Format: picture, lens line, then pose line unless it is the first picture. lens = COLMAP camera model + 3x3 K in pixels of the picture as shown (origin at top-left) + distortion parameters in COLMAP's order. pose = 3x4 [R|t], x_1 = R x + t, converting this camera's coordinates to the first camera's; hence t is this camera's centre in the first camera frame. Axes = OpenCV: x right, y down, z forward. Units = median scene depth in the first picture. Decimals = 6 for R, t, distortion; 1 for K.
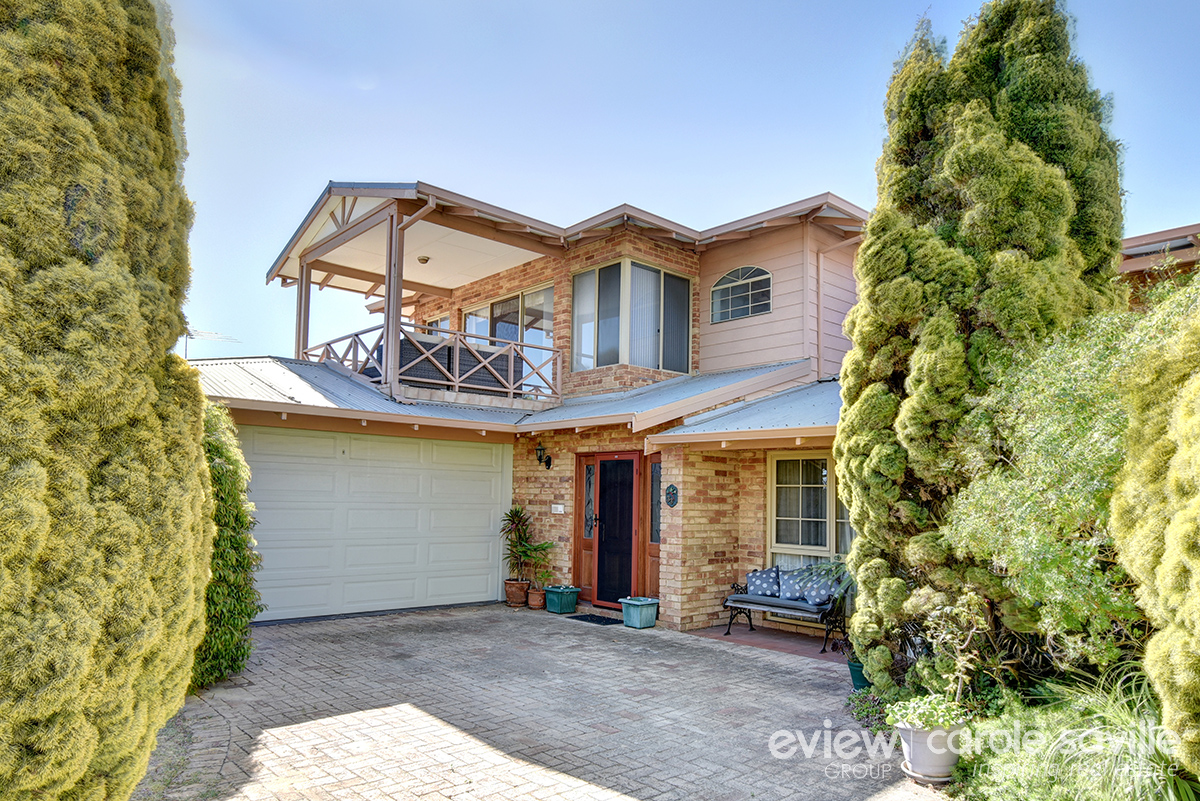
lens RADIAL K [[750.2, 0, 601.6], [0, 750.2, 405.4], [0, 0, 1]] dist [-0.012589, -0.000927]
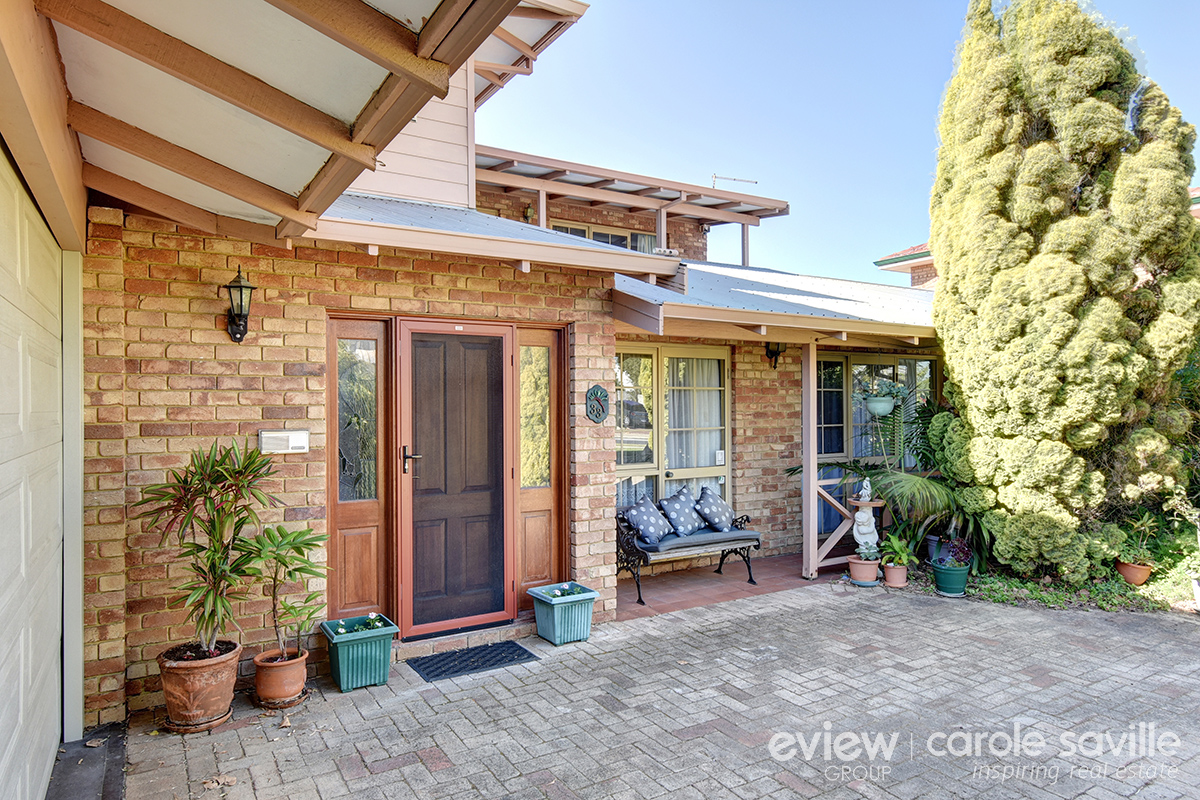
lens RADIAL K [[750.2, 0, 601.5], [0, 750.2, 399.4], [0, 0, 1]] dist [-0.012589, -0.000927]
pose [[0.193043, -0.008587, 0.981153, -0.552953], [-0.106082, 0.993918, 0.029570, 0.112324], [-0.975439, -0.109791, 0.190958, 0.999652]]
